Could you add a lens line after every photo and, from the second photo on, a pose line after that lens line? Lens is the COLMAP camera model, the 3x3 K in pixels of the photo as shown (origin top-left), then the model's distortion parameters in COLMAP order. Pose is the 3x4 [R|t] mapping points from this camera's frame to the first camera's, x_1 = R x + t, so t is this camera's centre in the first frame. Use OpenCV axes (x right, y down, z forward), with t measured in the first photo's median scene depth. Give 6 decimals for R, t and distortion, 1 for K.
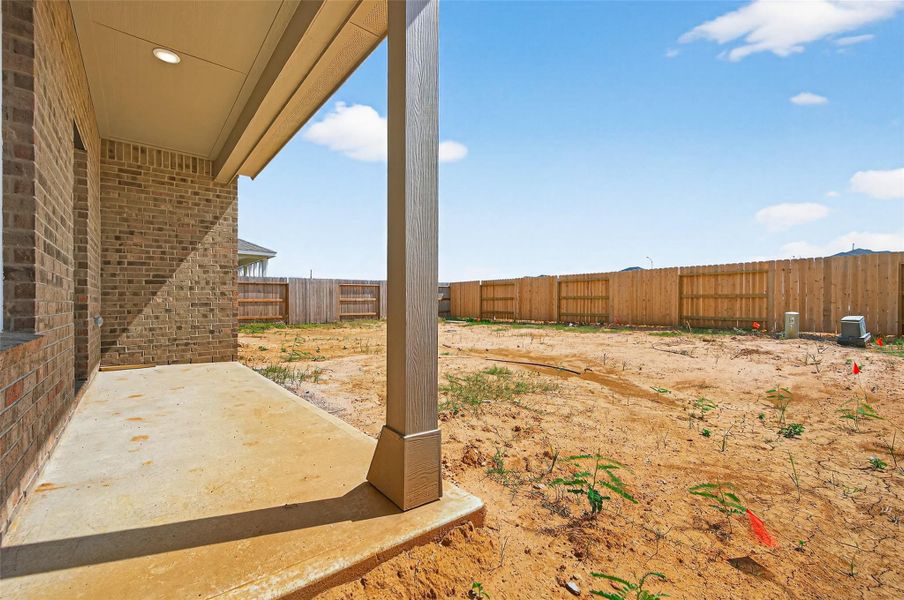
lens RADIAL K [[360.9, 0, 445.5], [0, 360.9, 303.9], [0, 0, 1]] dist [0.010479, -0.001214]
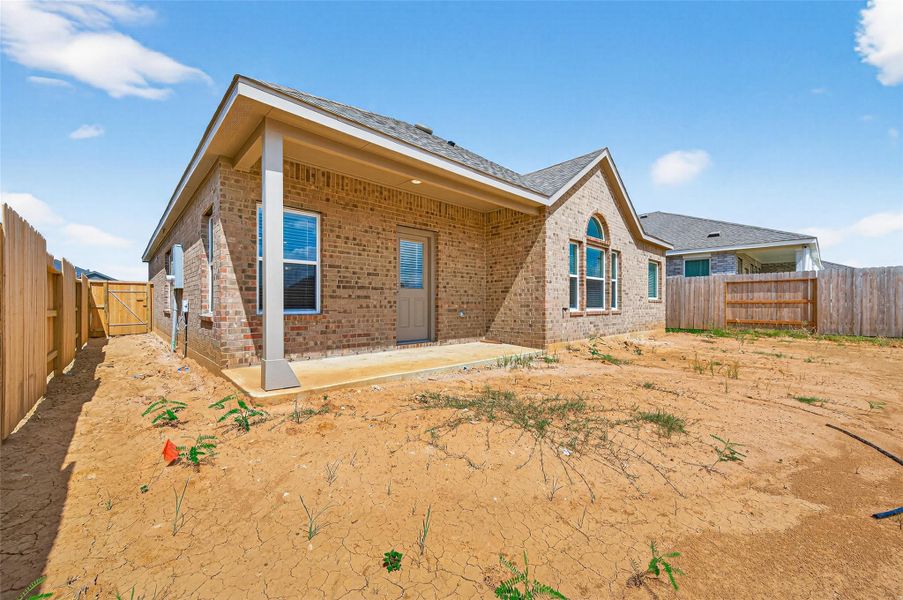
lens RADIAL K [[360.5, 0, 455.8], [0, 360.5, 303.2], [0, 0, 1]] dist [0.010479, -0.001214]
pose [[0.084960, 0.000413, -0.996384, 0.409887], [-0.003491, 0.999994, 0.000117, -0.004290], [0.996378, 0.003469, 0.084961, 0.347996]]
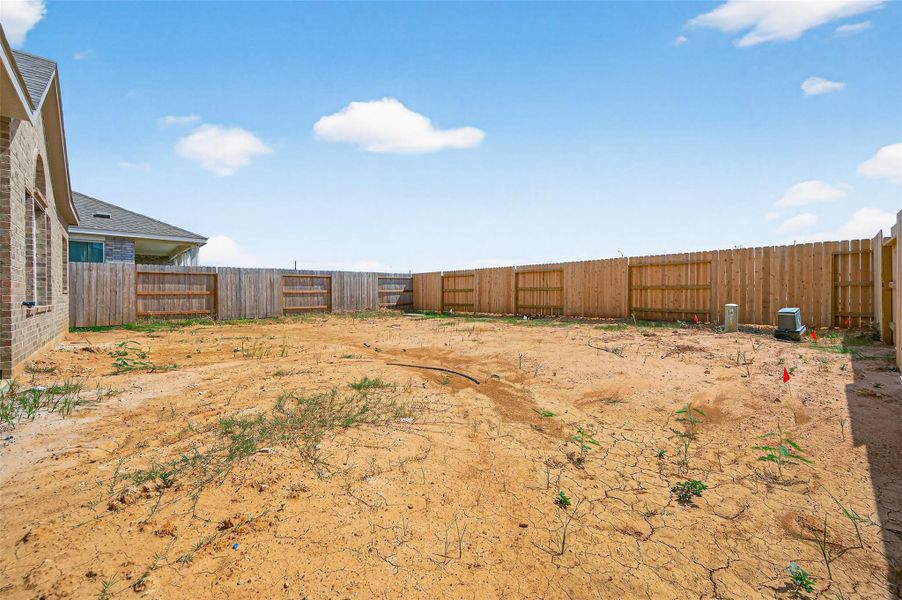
lens RADIAL K [[360.1, 0, 460.3], [0, 360.1, 296.3], [0, 0, 1]] dist [0.010479, -0.001214]
pose [[0.995379, -0.003645, 0.095955, 0.124732], [0.003419, 0.999991, 0.002524, -0.001426], [-0.095964, -0.002184, 0.995382, 0.101244]]
